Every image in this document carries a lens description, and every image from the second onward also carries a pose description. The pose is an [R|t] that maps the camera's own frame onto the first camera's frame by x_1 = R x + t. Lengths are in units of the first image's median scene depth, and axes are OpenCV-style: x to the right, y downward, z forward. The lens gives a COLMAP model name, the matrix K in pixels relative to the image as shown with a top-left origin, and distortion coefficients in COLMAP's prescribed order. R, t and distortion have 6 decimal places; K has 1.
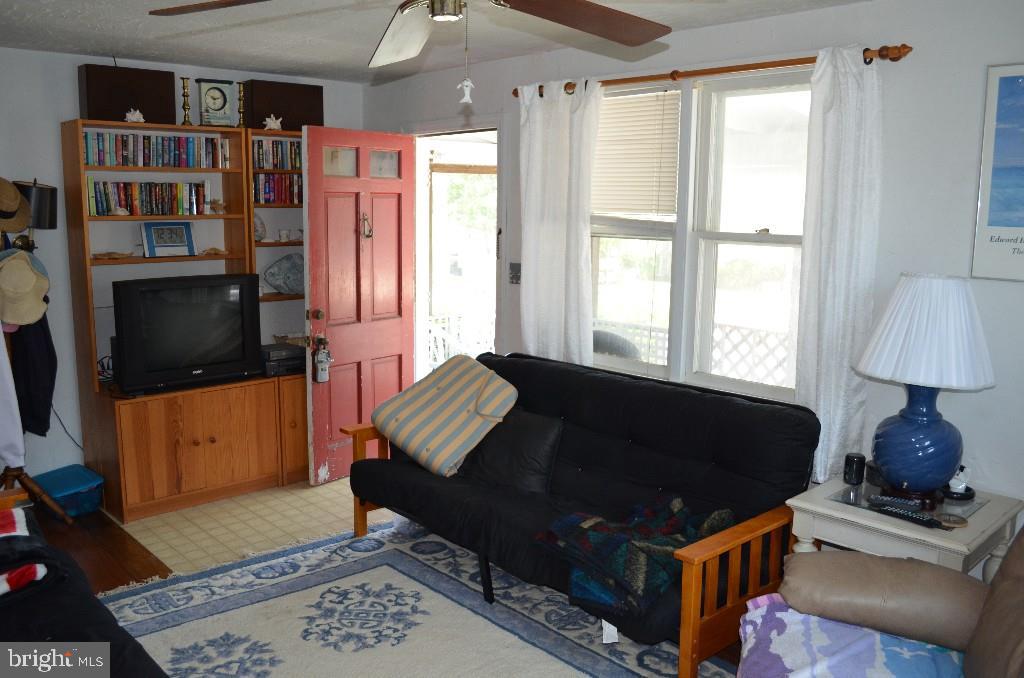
lens RADIAL K [[883.4, 0, 512.6], [0, 883.4, 337.9], [0, 0, 1]] dist [-0.039791, 0.003048]
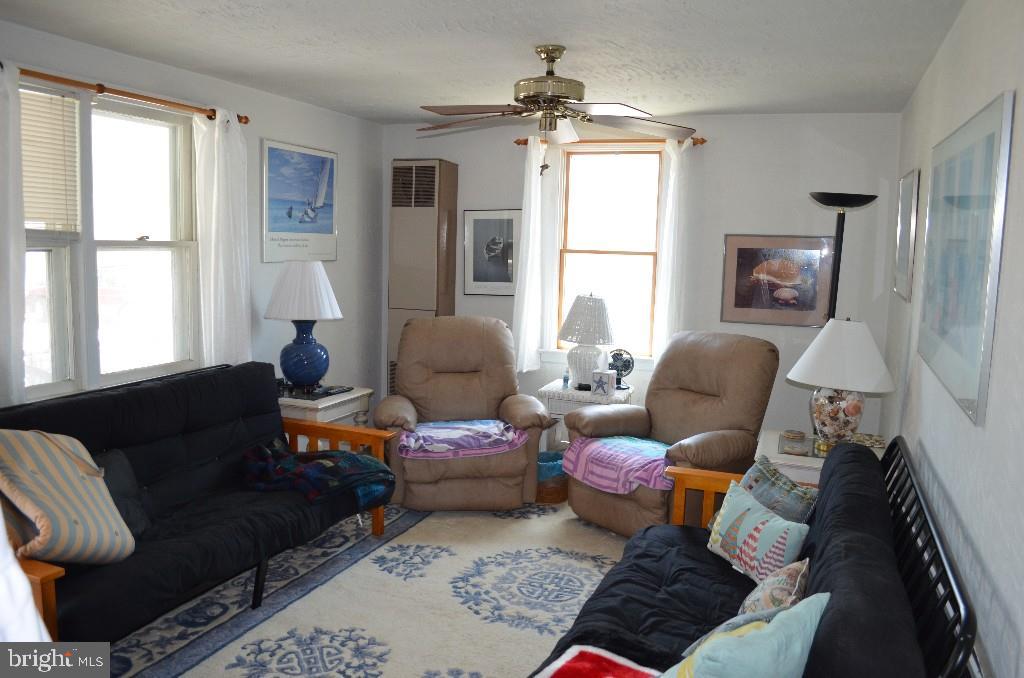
lens RADIAL K [[801.5, 0, 512.5], [0, 801.5, 338.9], [0, 0, 1]] dist [-0.063731, 0.006054]
pose [[-0.439606, -0.139253, 0.887330, -0.919527], [0.094868, 0.975184, 0.200040, -0.159159], [-0.893167, 0.172118, -0.415486, 1.049697]]
